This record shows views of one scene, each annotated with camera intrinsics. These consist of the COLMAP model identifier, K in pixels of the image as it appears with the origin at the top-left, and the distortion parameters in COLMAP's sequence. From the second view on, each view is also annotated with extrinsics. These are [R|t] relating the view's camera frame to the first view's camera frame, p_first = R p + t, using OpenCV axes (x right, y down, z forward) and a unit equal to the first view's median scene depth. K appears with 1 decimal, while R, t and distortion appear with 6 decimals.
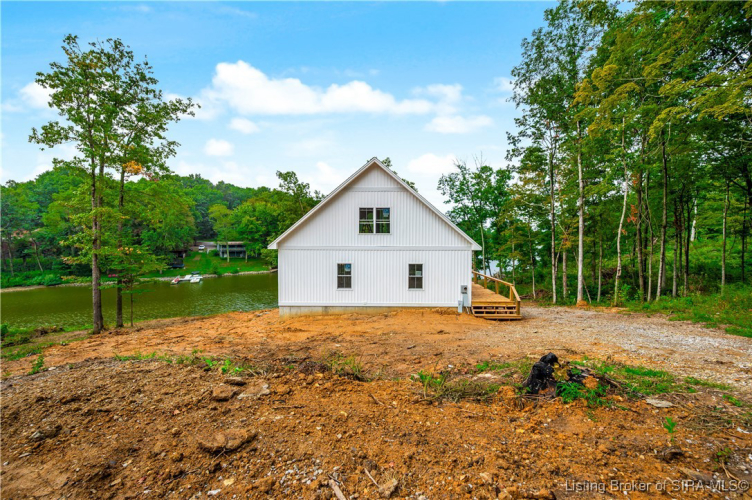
lens RADIAL K [[300.7, 0, 374.0], [0, 300.7, 246.0], [0, 0, 1]] dist [-0.000065, -0.001118]
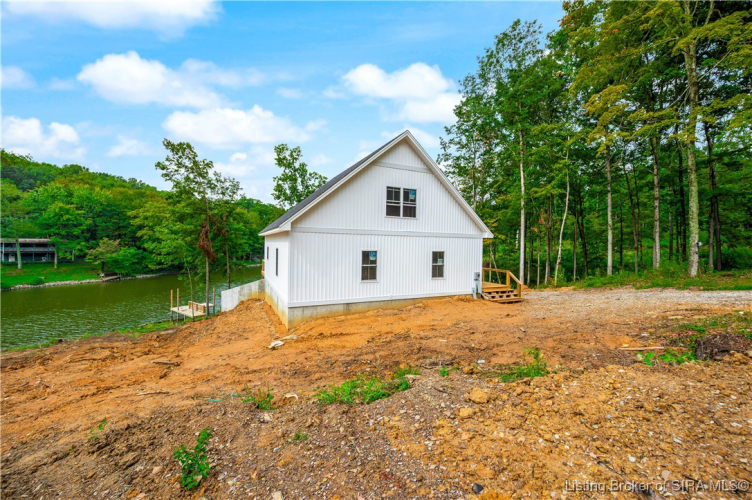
lens RADIAL K [[300.7, 0, 381.8], [0, 300.7, 250.9], [0, 0, 1]] dist [-0.000065, -0.001118]
pose [[0.890331, 0.001753, 0.455310, -0.451433], [-0.003765, 0.999987, 0.003512, 0.055437], [-0.455298, -0.004841, 0.890326, 0.235156]]
